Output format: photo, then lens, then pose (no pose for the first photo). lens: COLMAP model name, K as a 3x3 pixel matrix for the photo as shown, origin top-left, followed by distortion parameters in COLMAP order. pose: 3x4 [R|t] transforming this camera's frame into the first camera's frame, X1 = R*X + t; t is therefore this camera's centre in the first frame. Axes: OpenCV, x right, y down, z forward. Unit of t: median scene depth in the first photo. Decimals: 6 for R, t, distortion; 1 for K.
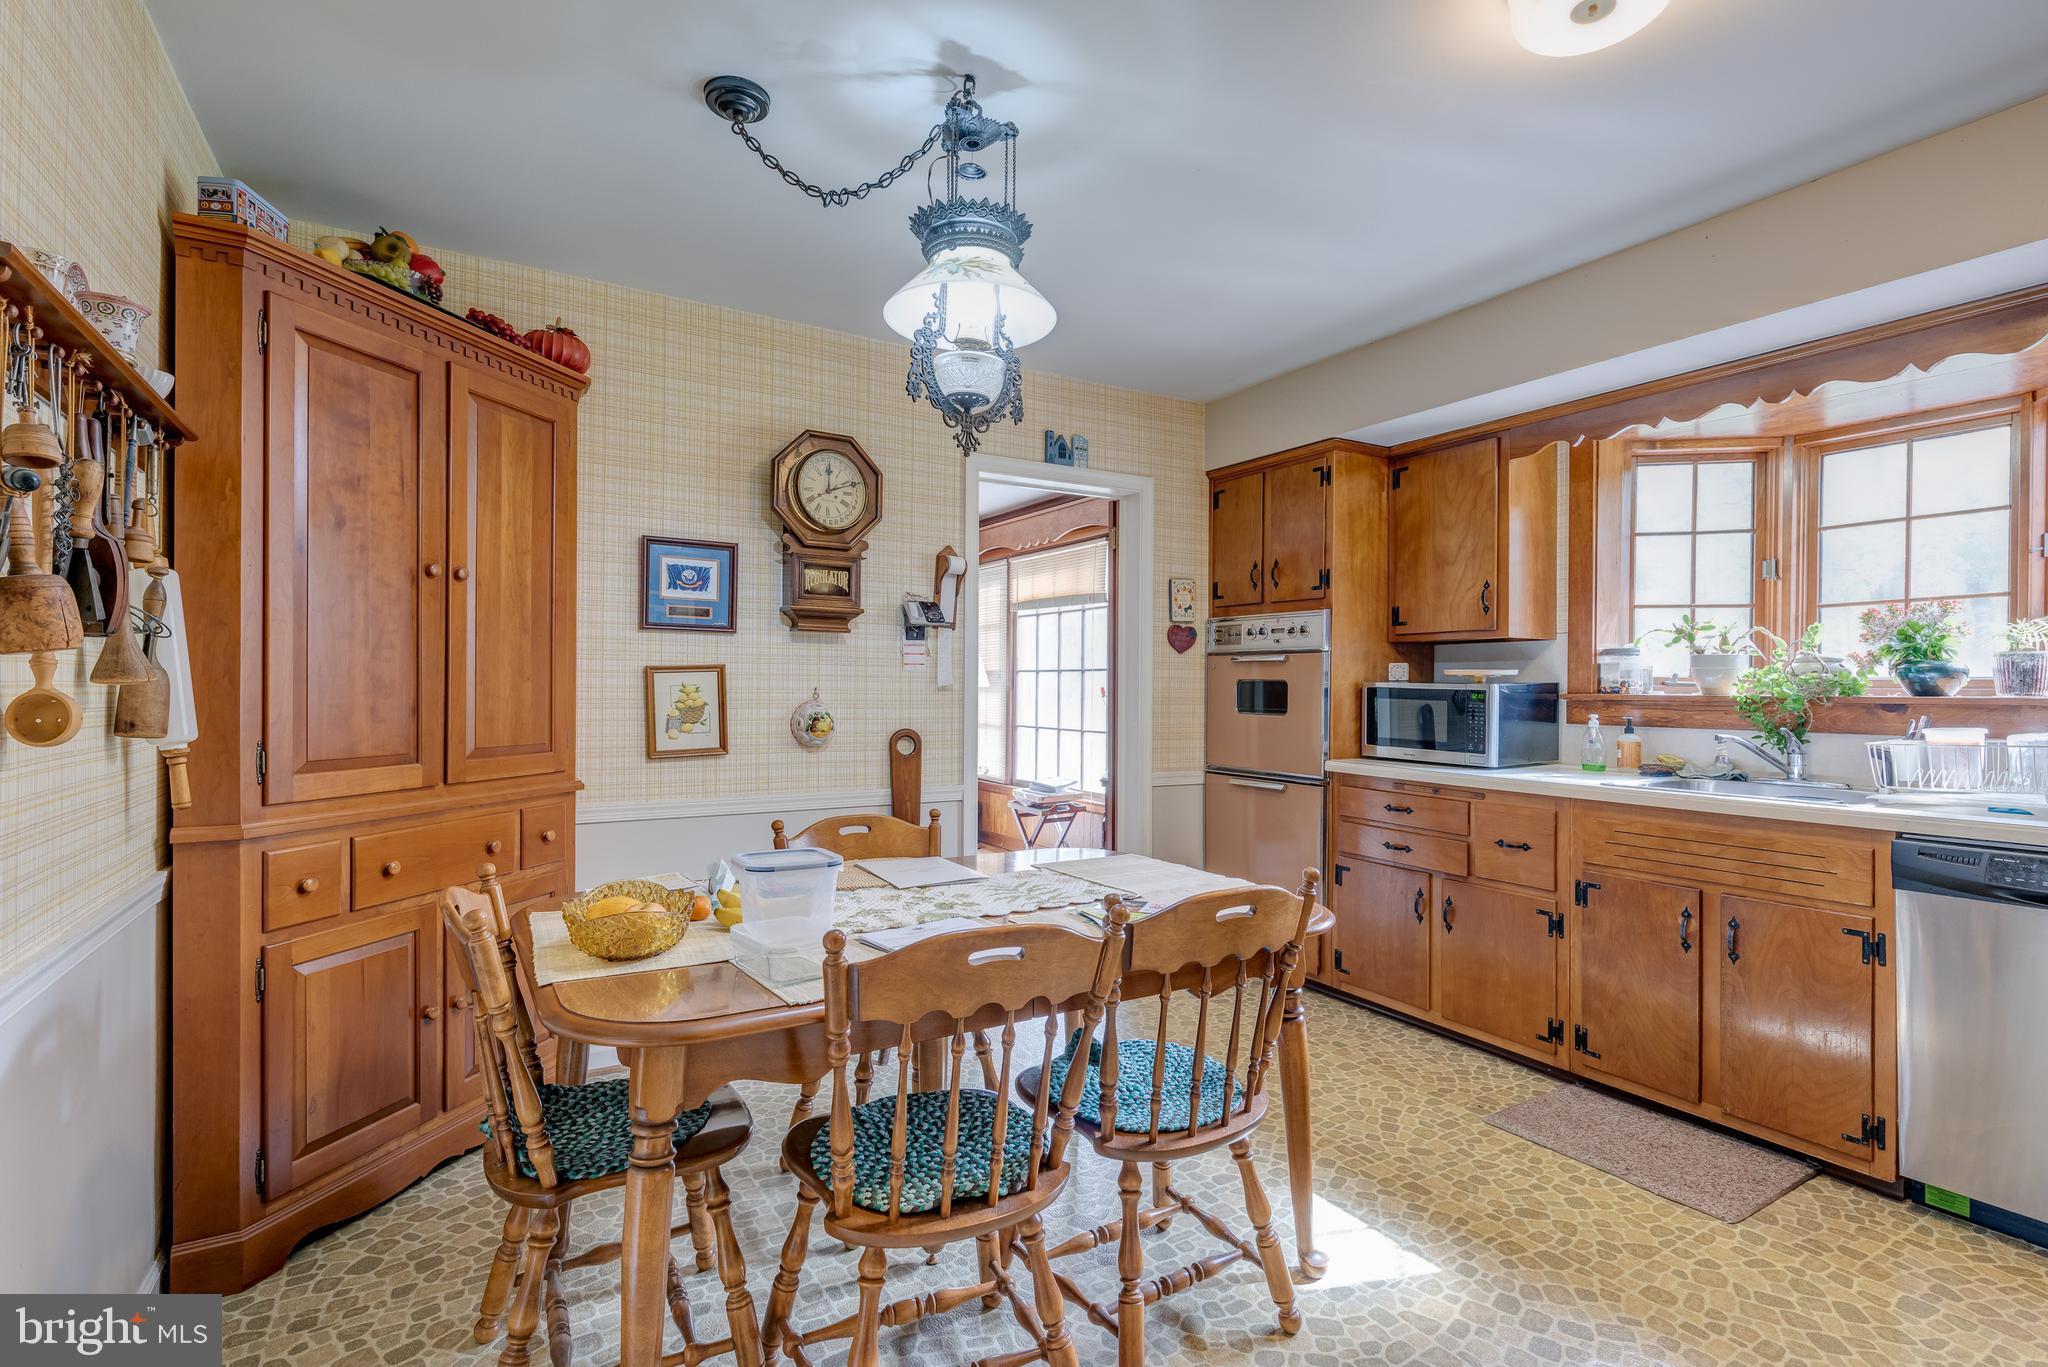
lens RADIAL K [[983.8, 0, 1024.0], [0, 983.8, 683.5], [0, 0, 1]] dist [0.016815, -0.007343]
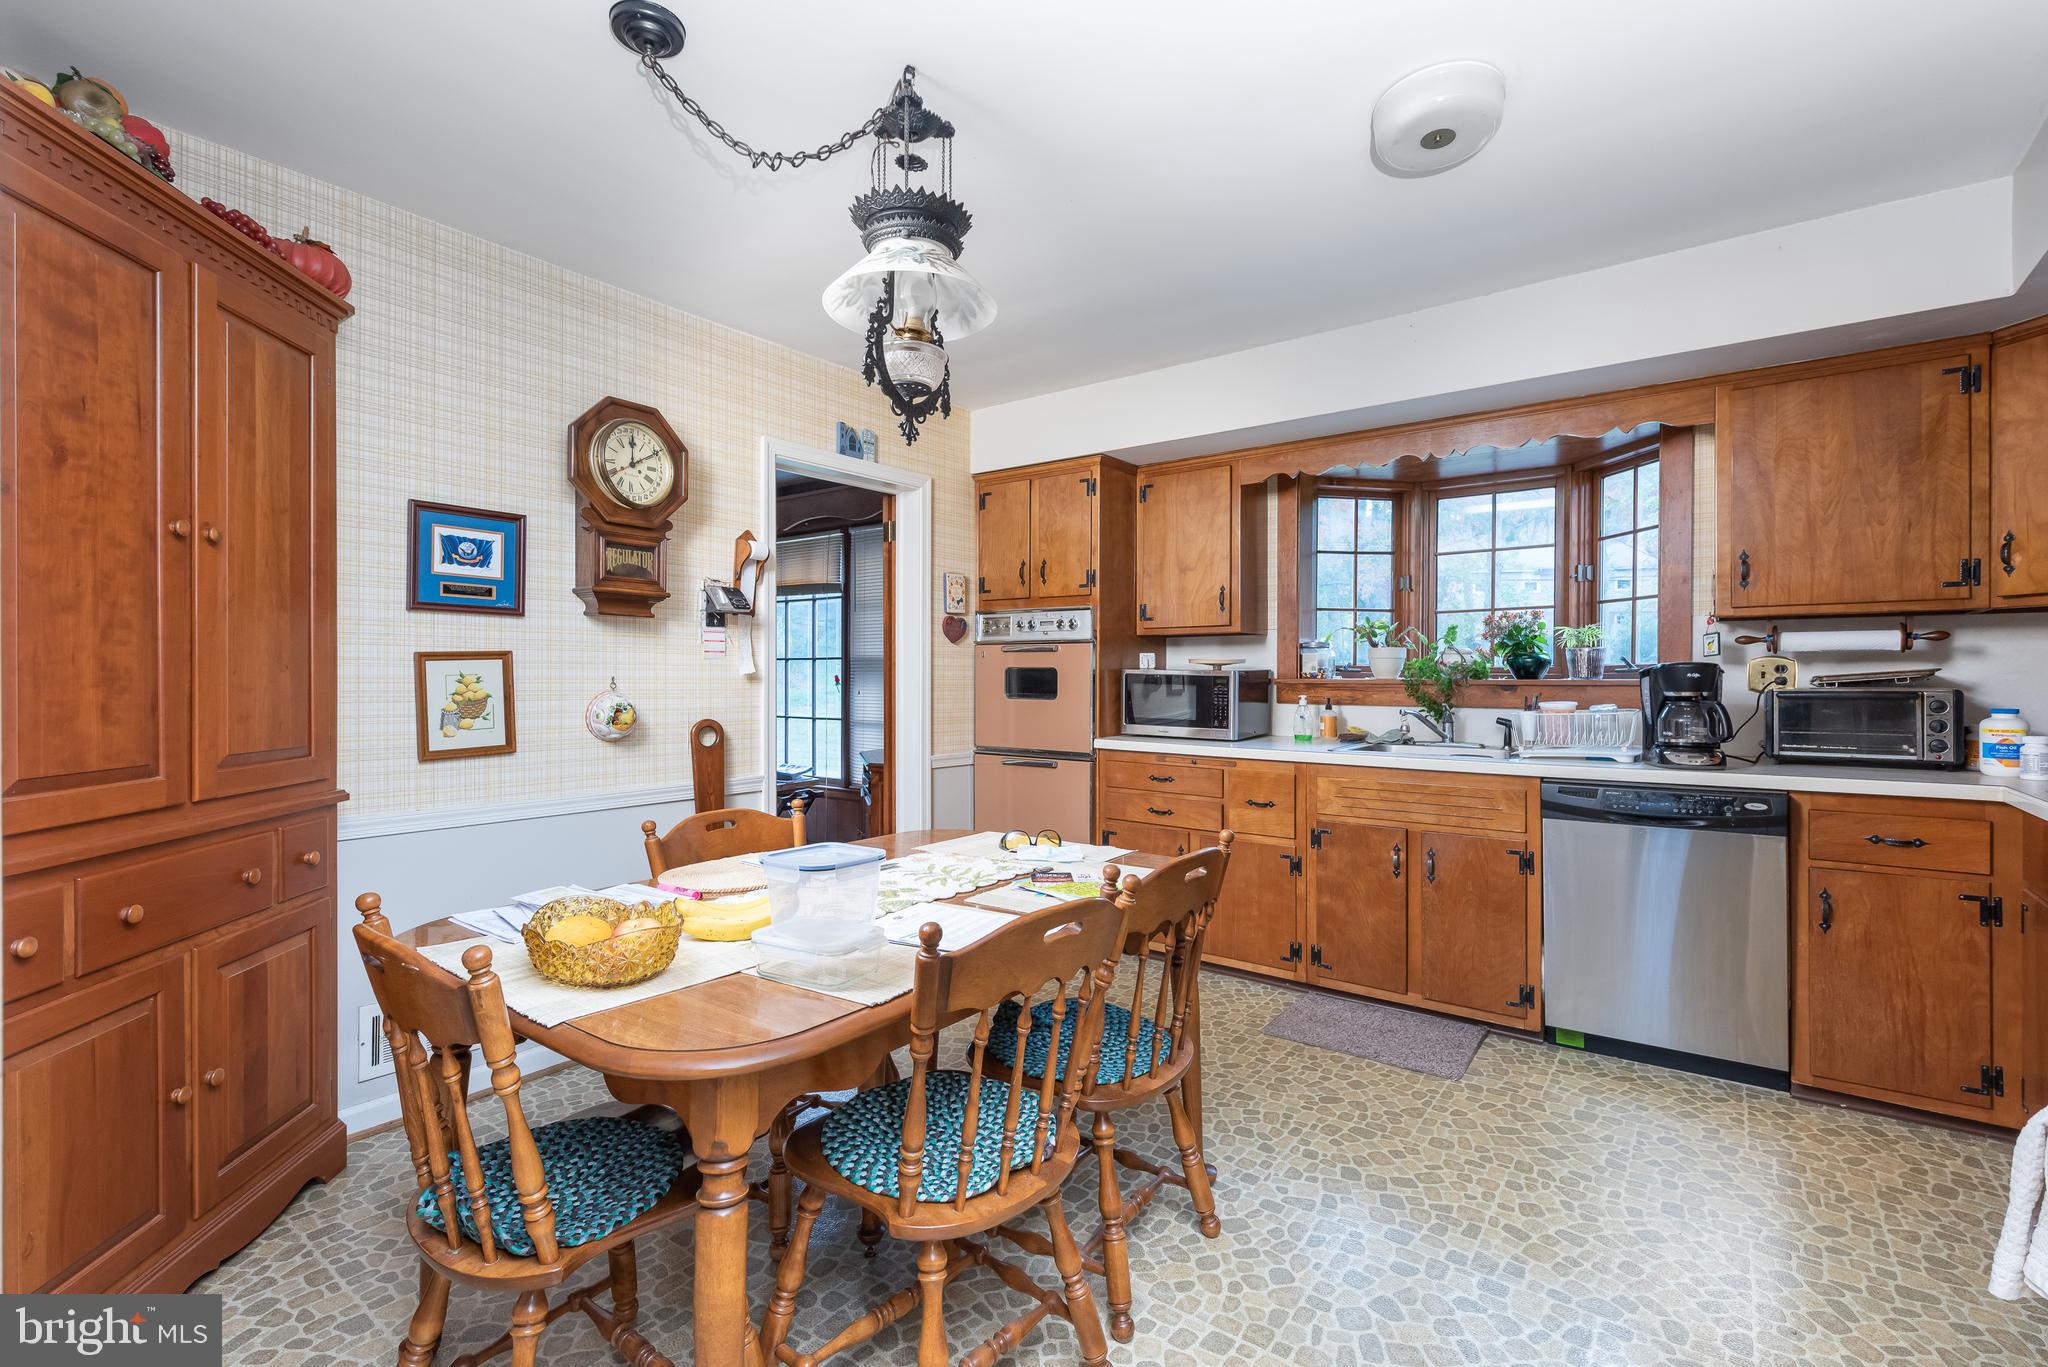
lens RADIAL K [[930.9, 0, 1021.8], [0, 930.9, 673.7], [0, 0, 1]] dist [0.017196, -0.006537]
pose [[0.925544, -0.003710, 0.378621, -0.220369], [0.002840, 0.999992, 0.002857, -0.000010], [-0.378629, -0.001569, 0.925547, 0.052949]]
